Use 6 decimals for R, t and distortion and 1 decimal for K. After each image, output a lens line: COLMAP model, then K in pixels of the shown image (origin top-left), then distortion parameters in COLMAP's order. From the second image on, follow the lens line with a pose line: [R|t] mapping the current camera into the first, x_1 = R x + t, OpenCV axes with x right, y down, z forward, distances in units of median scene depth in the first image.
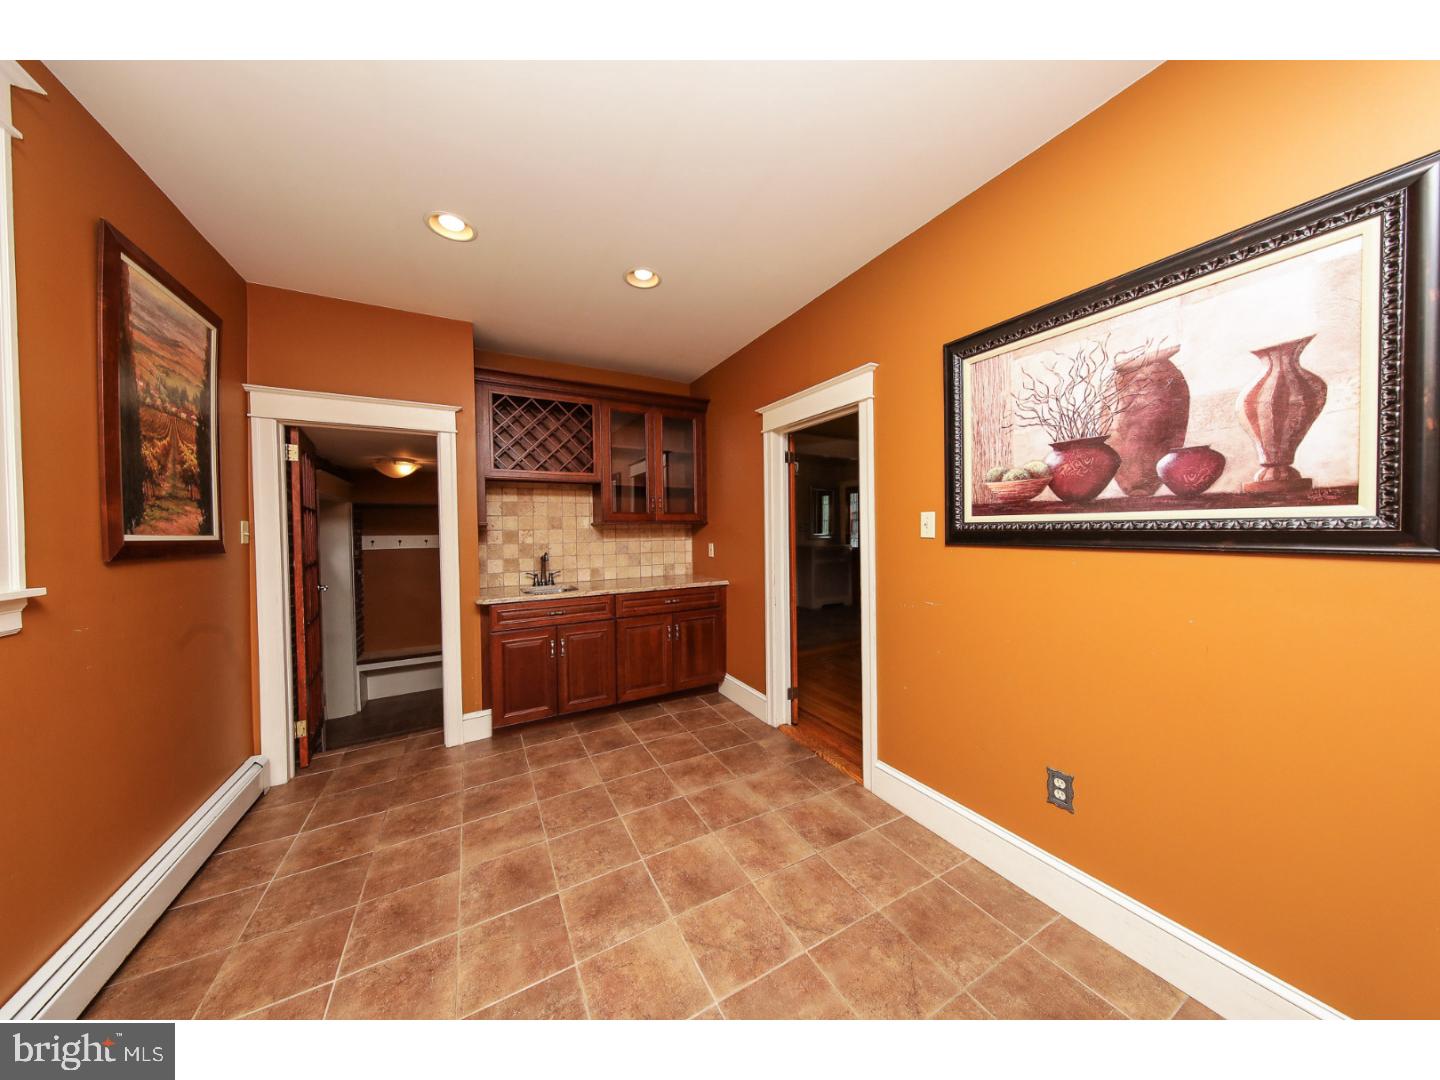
lens RADIAL K [[450.5, 0, 720.0], [0, 450.5, 540.0], [0, 0, 1]] dist [0.001423, 0.000054]
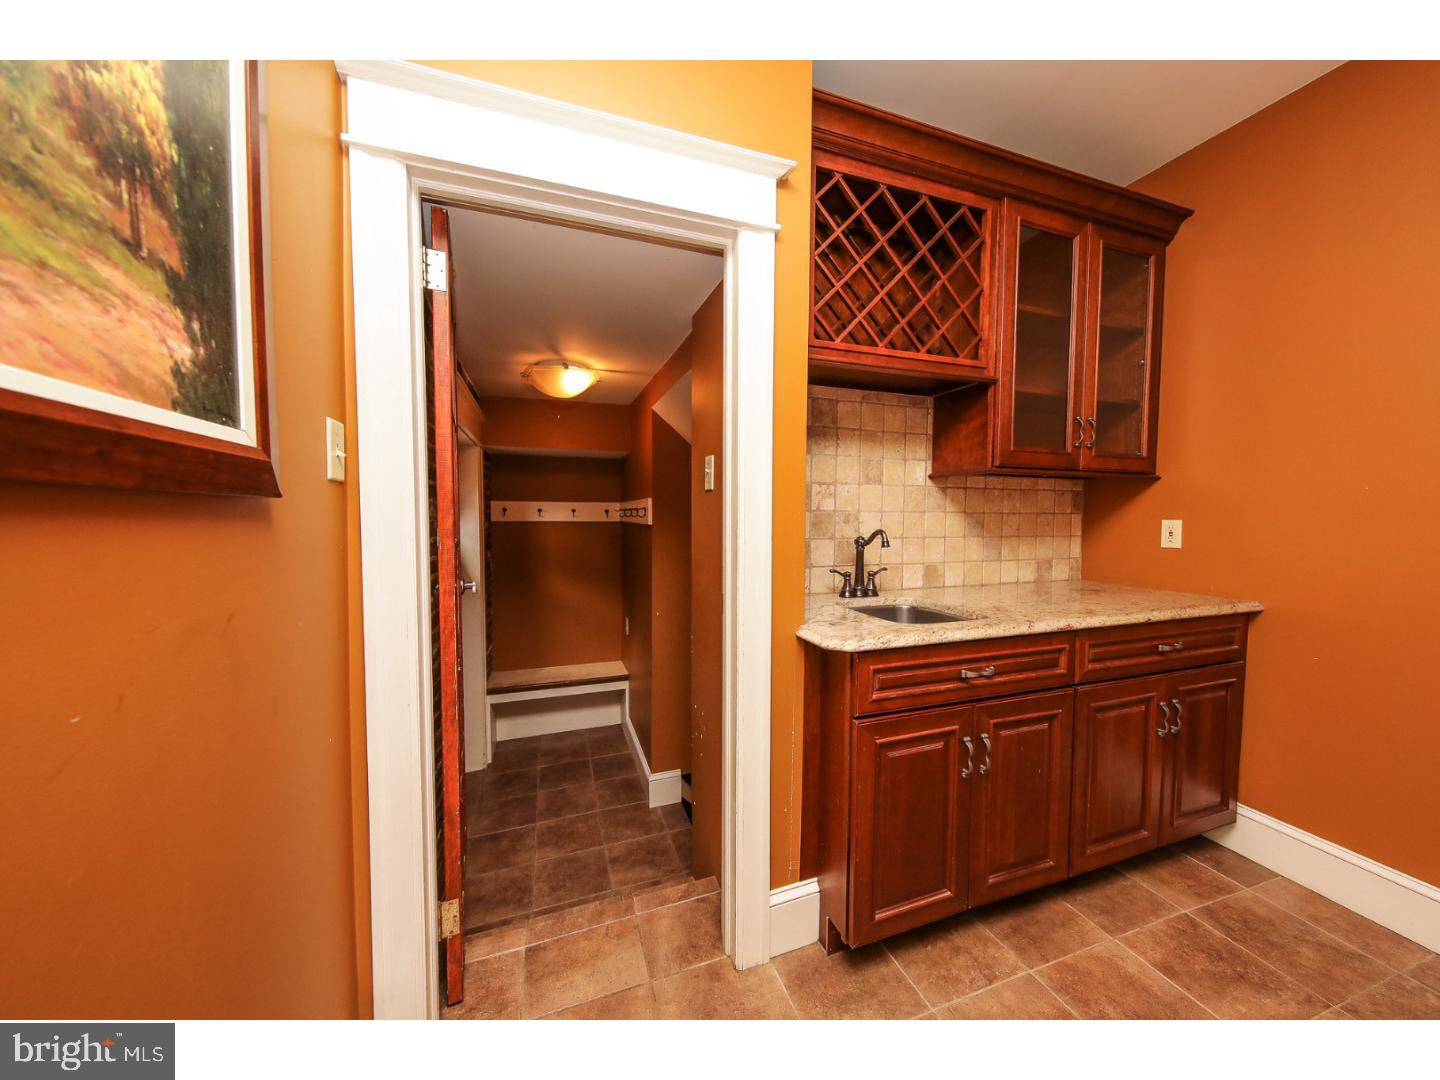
lens RADIAL K [[512.7, 0, 720.0], [0, 512.7, 540.0], [0, 0, 1]] dist [-0.000693, 0.000015]
pose [[0.983511, 0.027509, -0.178744, -0.481229], [-0.022021, 0.999225, 0.032615, 0.026901], [0.179503, -0.028141, 0.983355, 0.462810]]
